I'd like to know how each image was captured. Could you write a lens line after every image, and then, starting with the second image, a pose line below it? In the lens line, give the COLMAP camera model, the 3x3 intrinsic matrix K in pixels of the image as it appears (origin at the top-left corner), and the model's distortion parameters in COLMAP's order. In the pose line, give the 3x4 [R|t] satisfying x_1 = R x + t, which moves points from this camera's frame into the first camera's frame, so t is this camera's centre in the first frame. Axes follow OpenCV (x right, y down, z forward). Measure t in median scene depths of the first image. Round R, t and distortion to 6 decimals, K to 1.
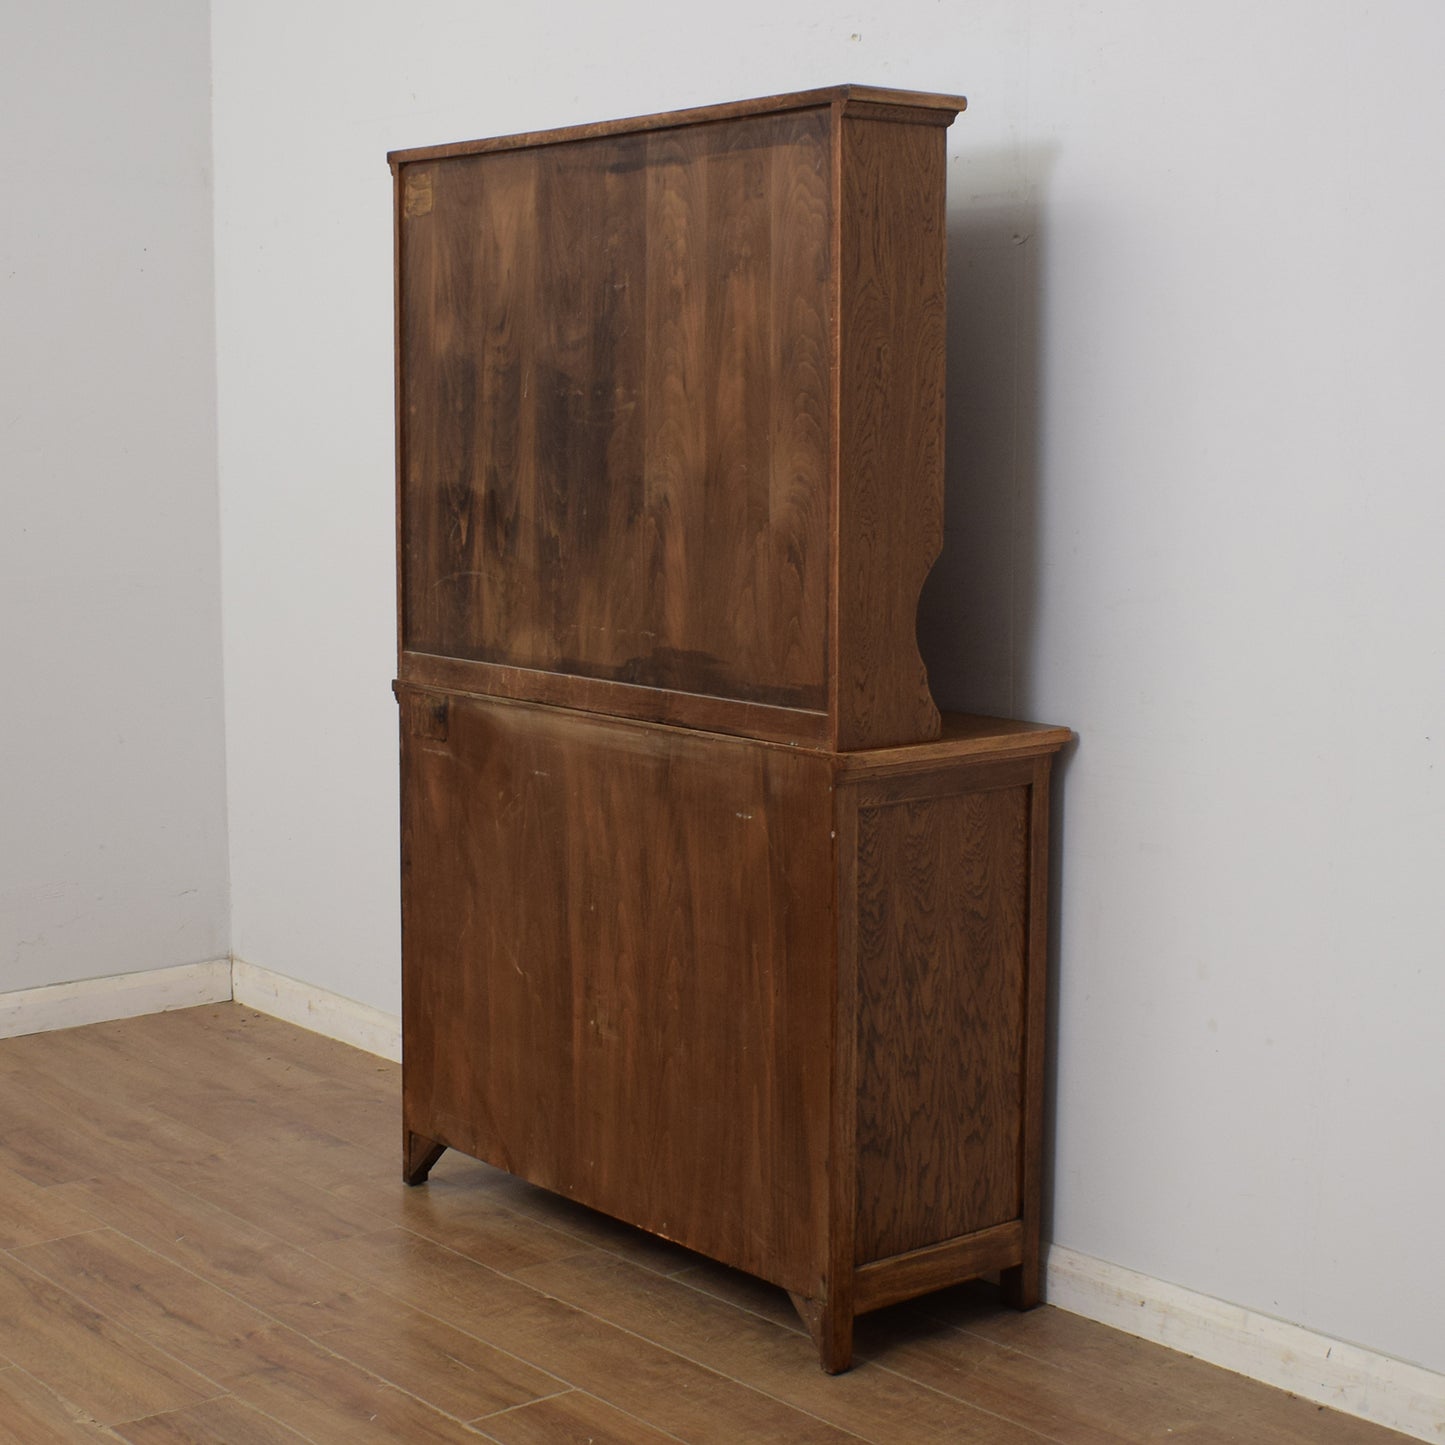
lens RADIAL K [[2439.4, 0, 686.8], [0, 2439.4, 734.6], [0, 0, 1]] dist [-0.095496, 0.000000]
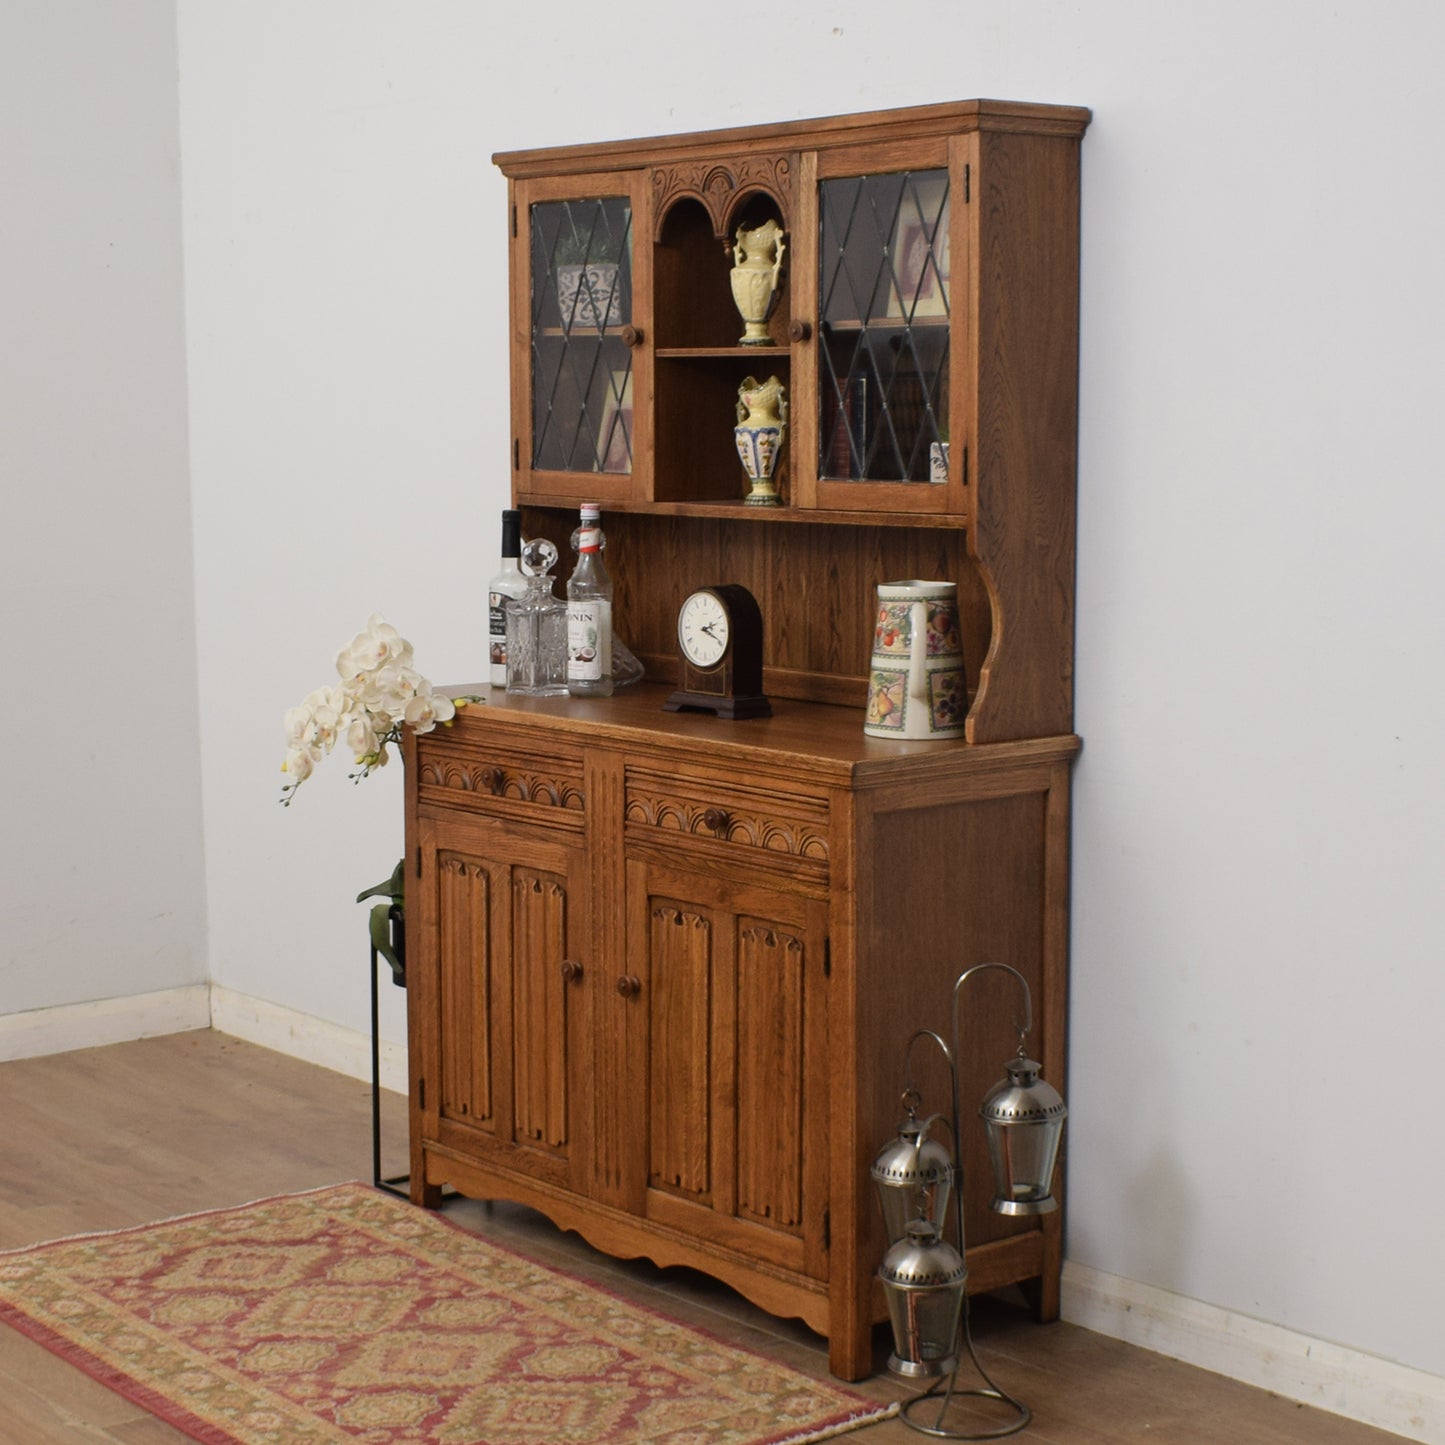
lens RADIAL K [[2764.5, 0, 684.0], [0, 2764.5, 841.3], [0, 0, 1]] dist [-0.092884, 0.000000]
pose [[0.999923, -0.007196, -0.010146, 0.016973], [0.007500, 0.999512, 0.030312, 0.006334], [0.009923, -0.030386, 0.999489, -0.125716]]
